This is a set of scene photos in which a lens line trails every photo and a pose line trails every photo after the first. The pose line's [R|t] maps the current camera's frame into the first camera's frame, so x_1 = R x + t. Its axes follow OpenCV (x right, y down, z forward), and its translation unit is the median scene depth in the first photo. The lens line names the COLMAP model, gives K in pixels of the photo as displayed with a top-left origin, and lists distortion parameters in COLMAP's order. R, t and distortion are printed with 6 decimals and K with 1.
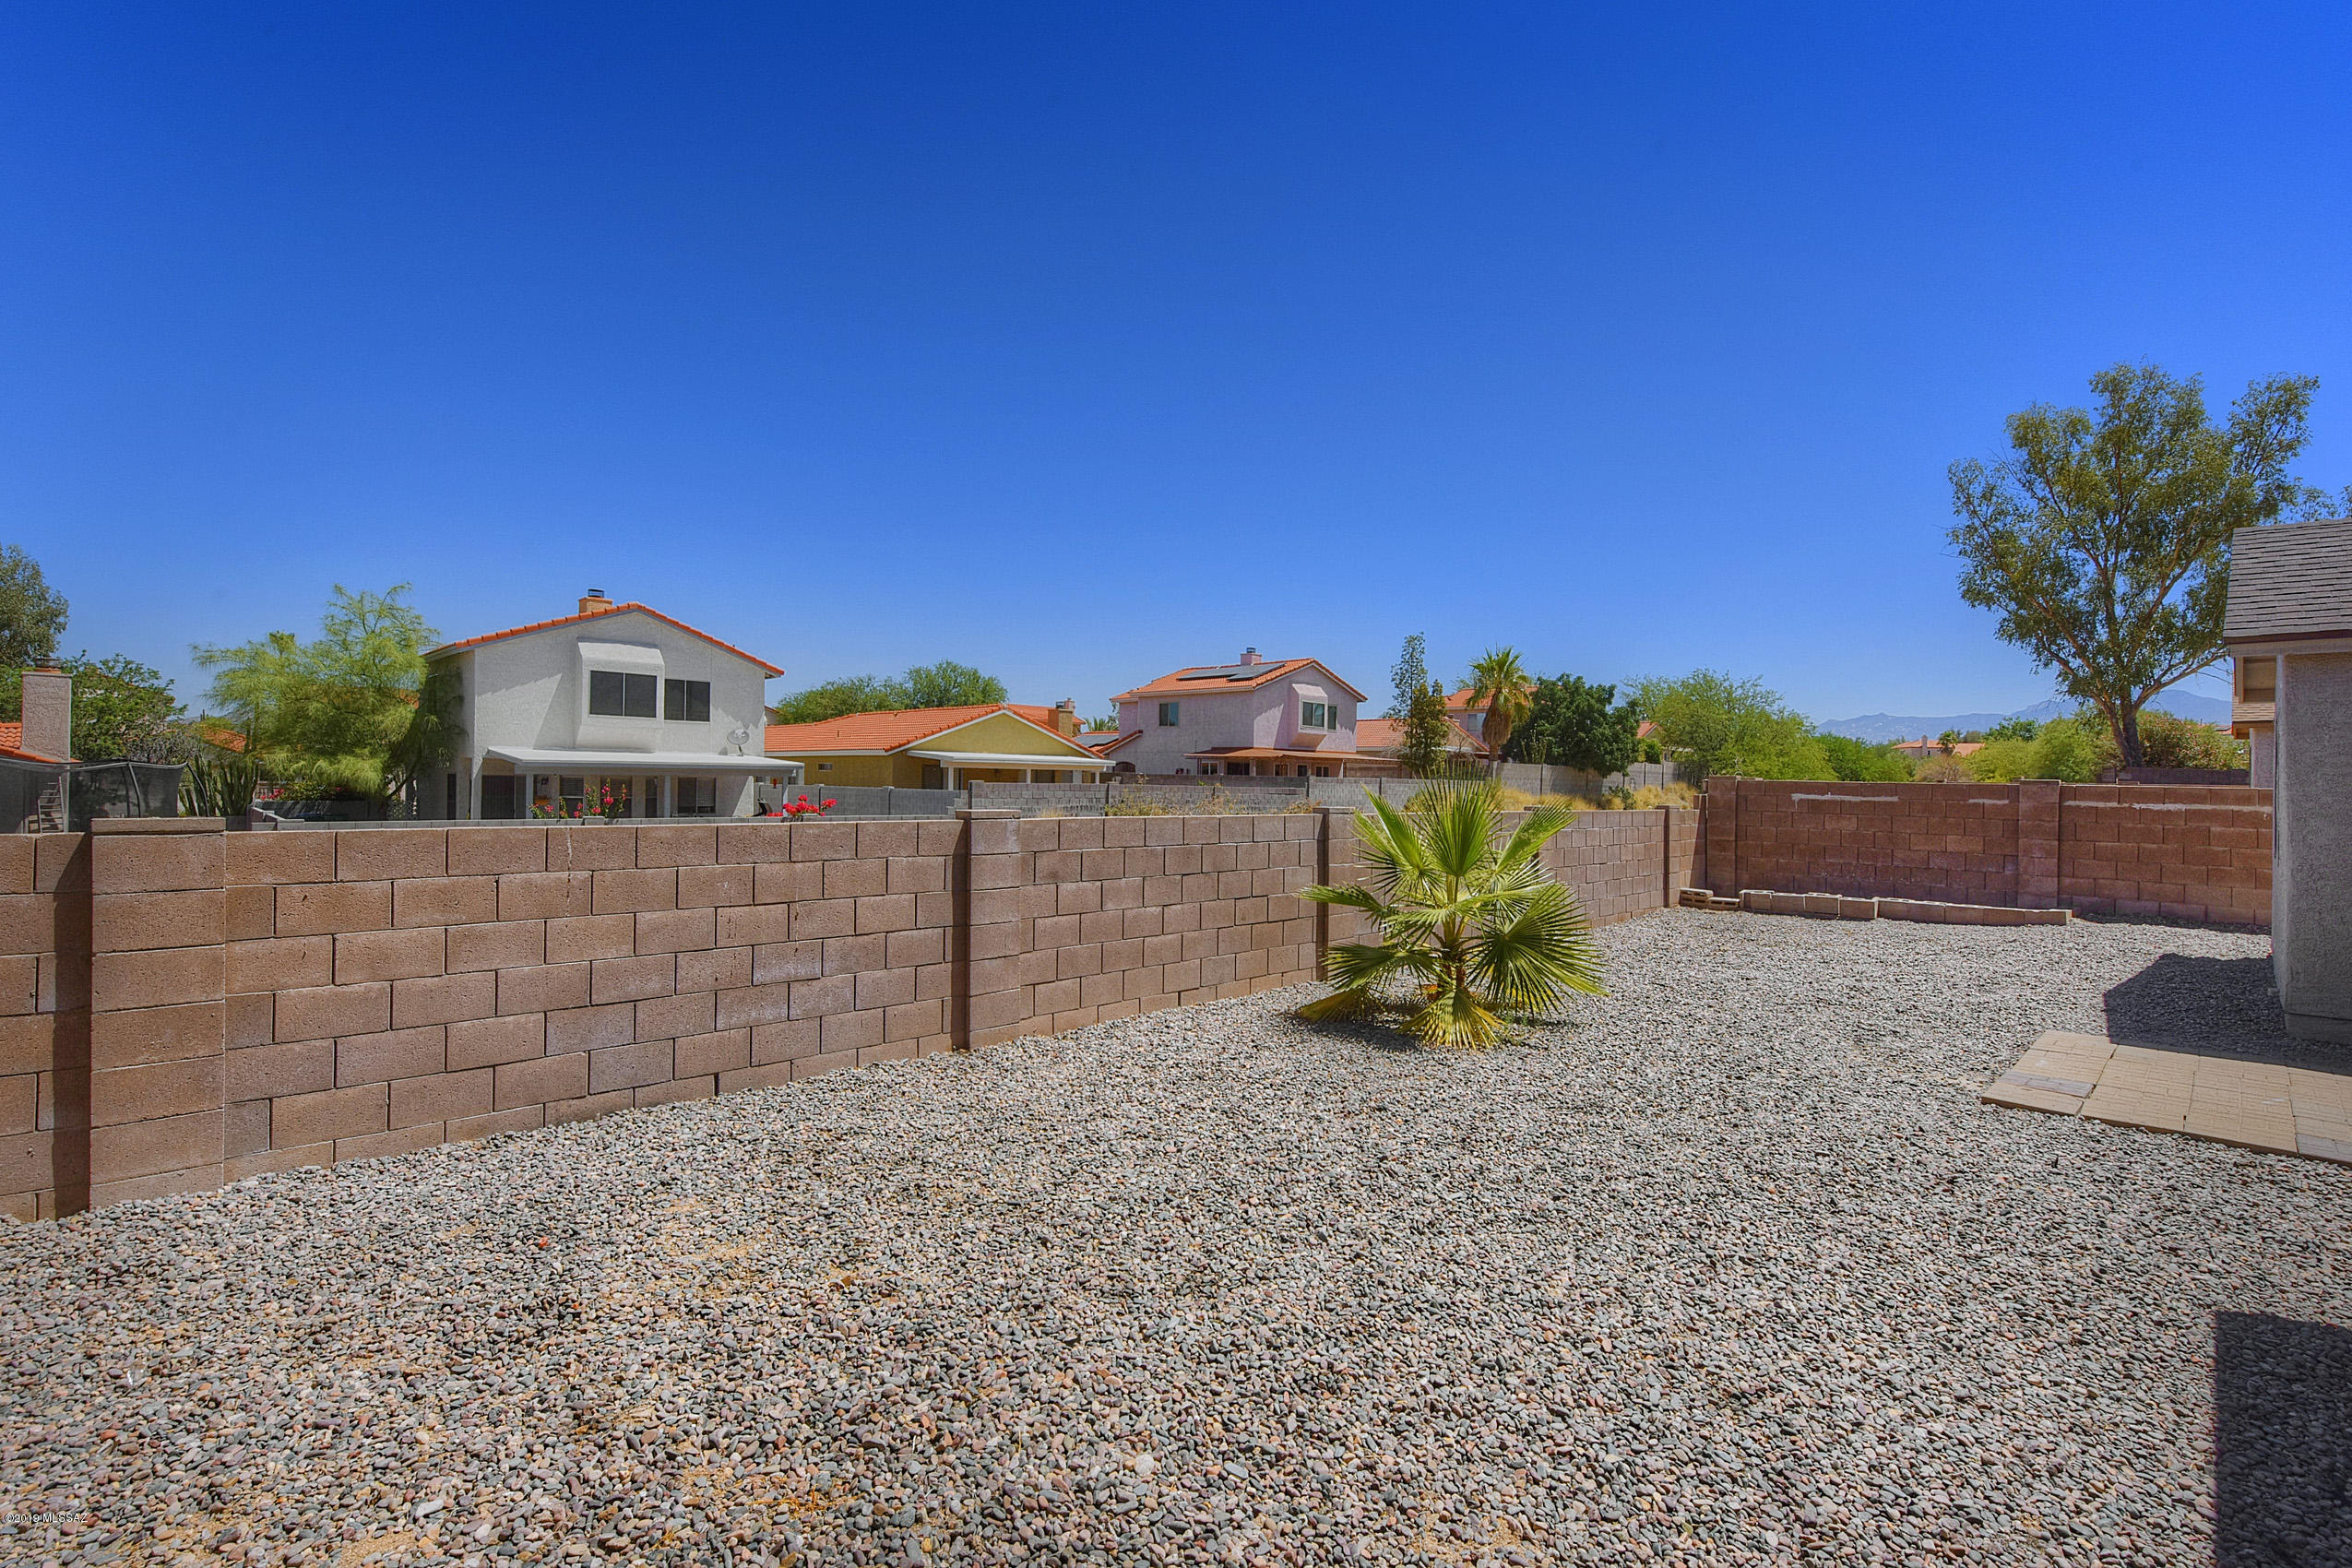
lens RADIAL K [[1059.5, 0, 1219.7], [0, 1059.5, 775.9], [0, 0, 1]] dist [0.002283, -0.010990]
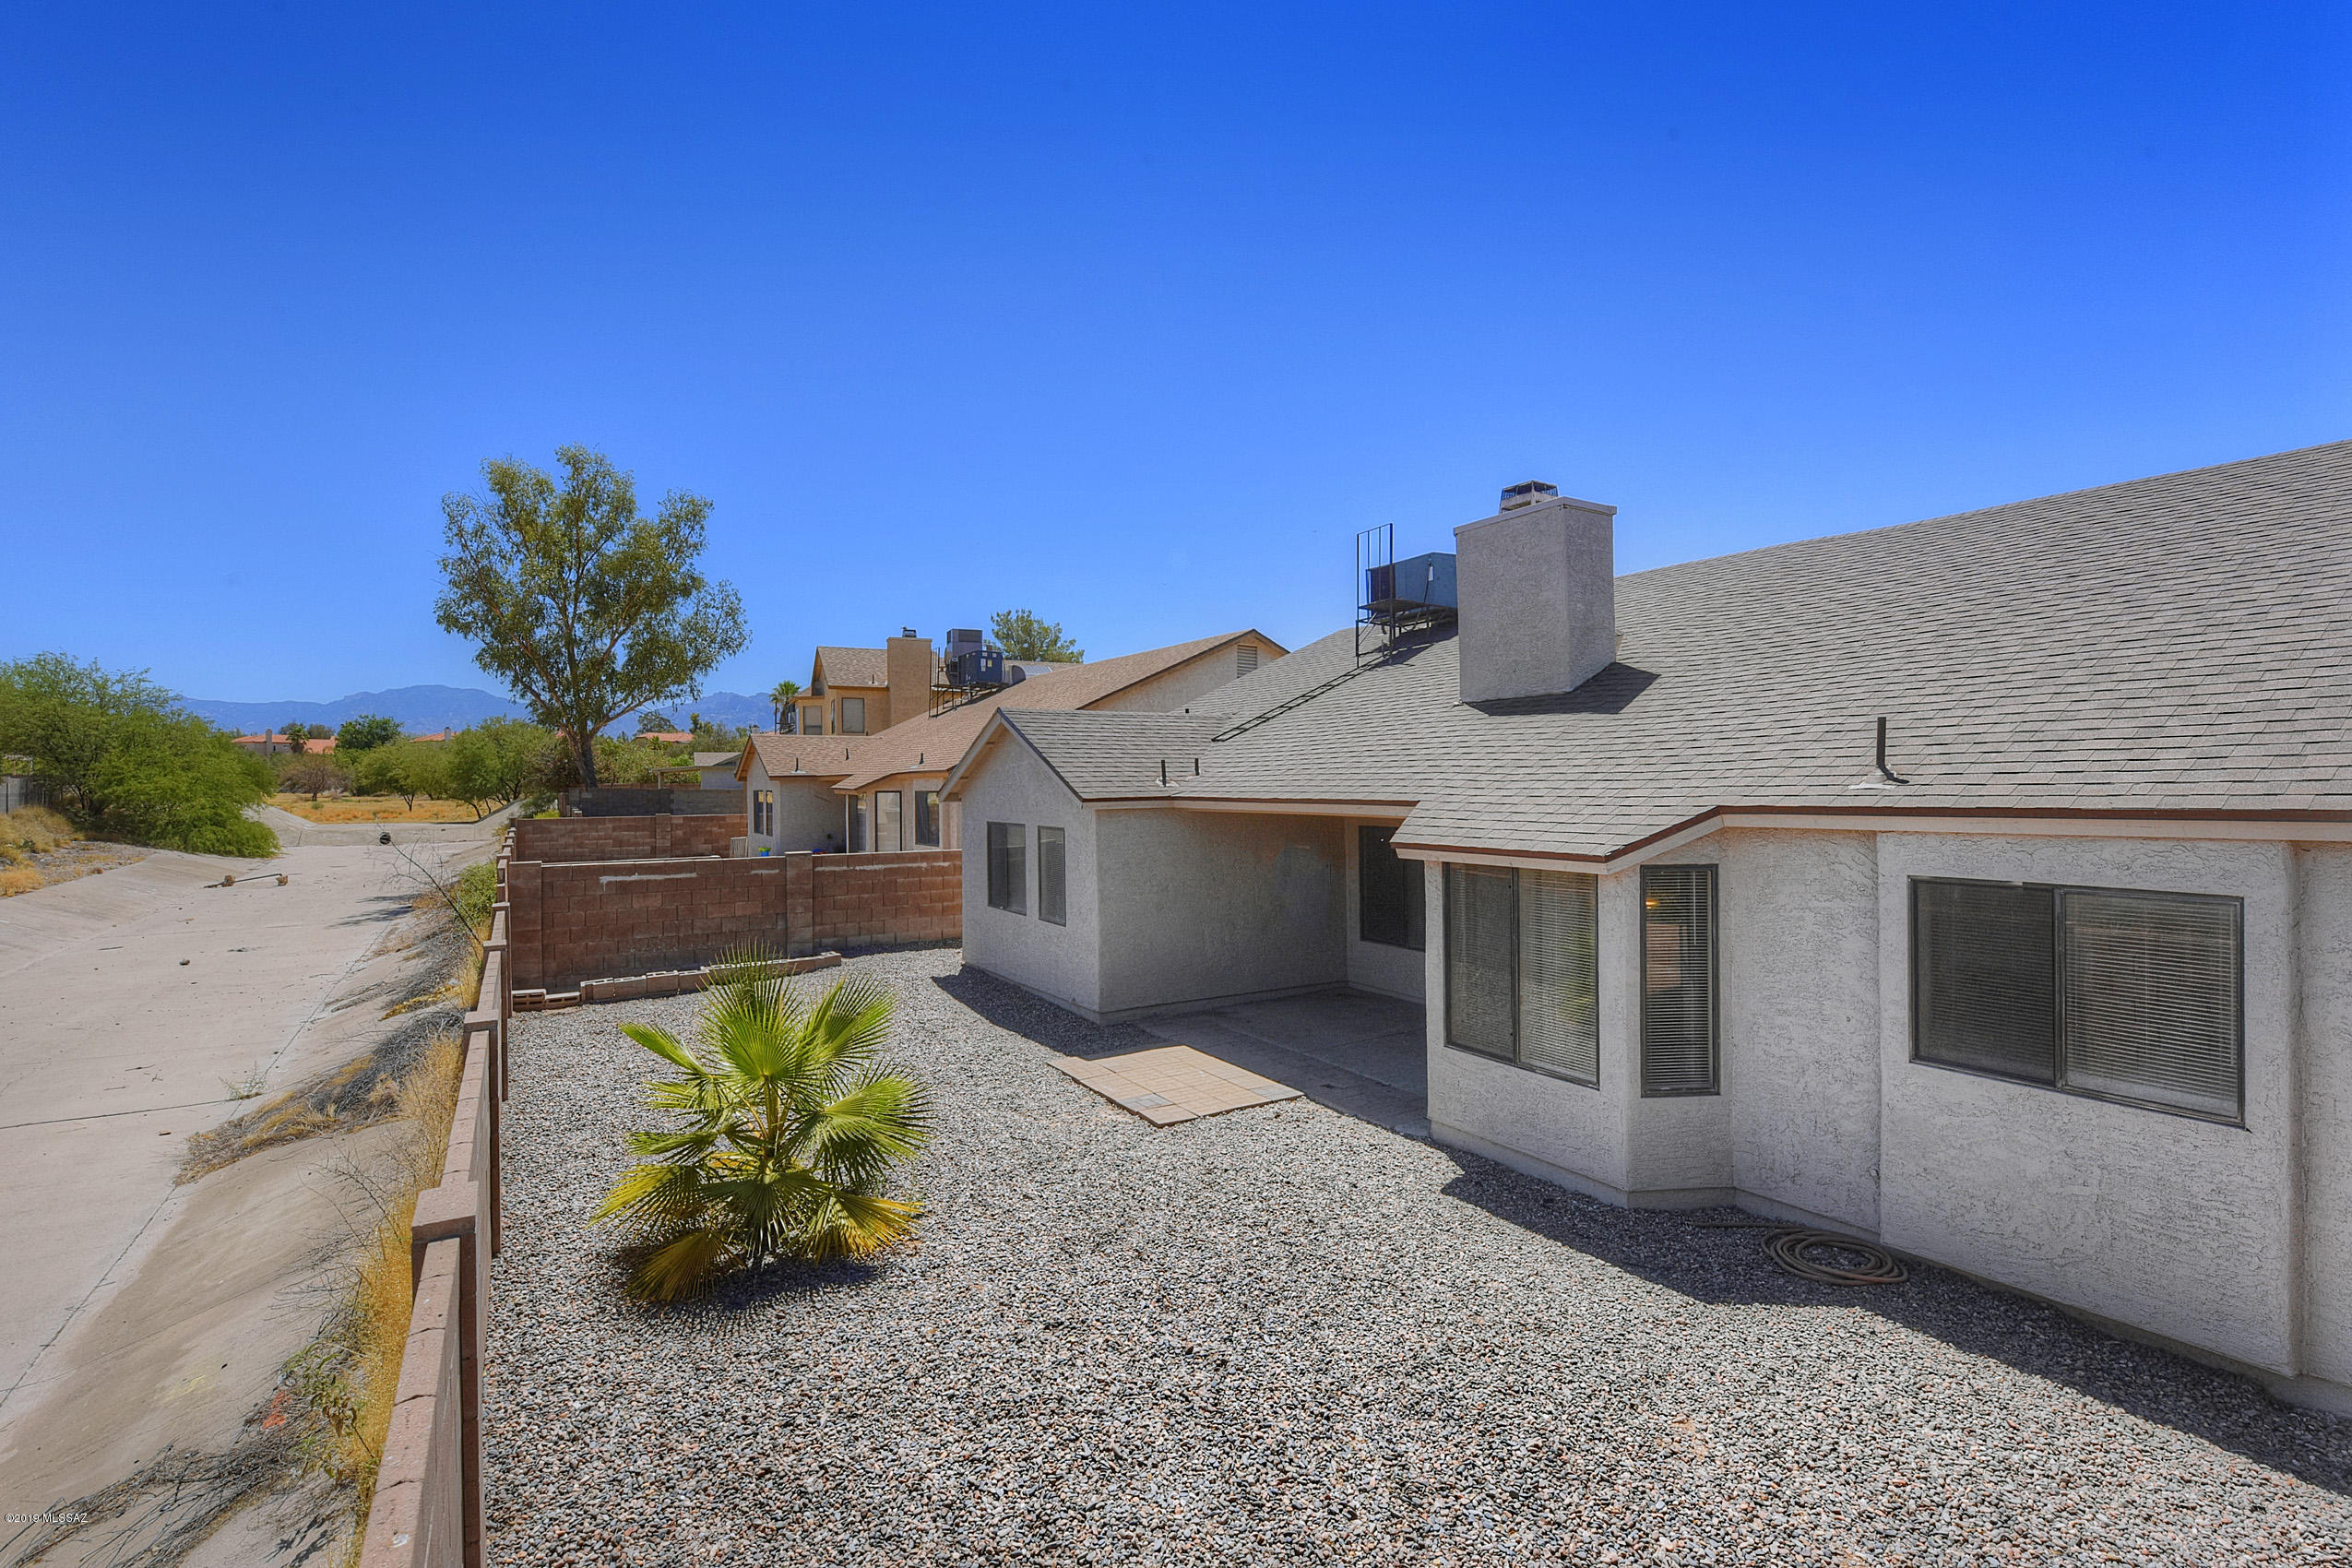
lens RADIAL K [[1028.6, 0, 1175.3], [0, 1028.6, 759.5], [0, 0, 1]] dist [-0.000123, -0.010164]
pose [[0.247236, 0.003205, 0.968950, -0.101057], [0.006262, 0.999968, -0.004905, -0.031164], [-0.968935, 0.007280, 0.247208, 0.076101]]
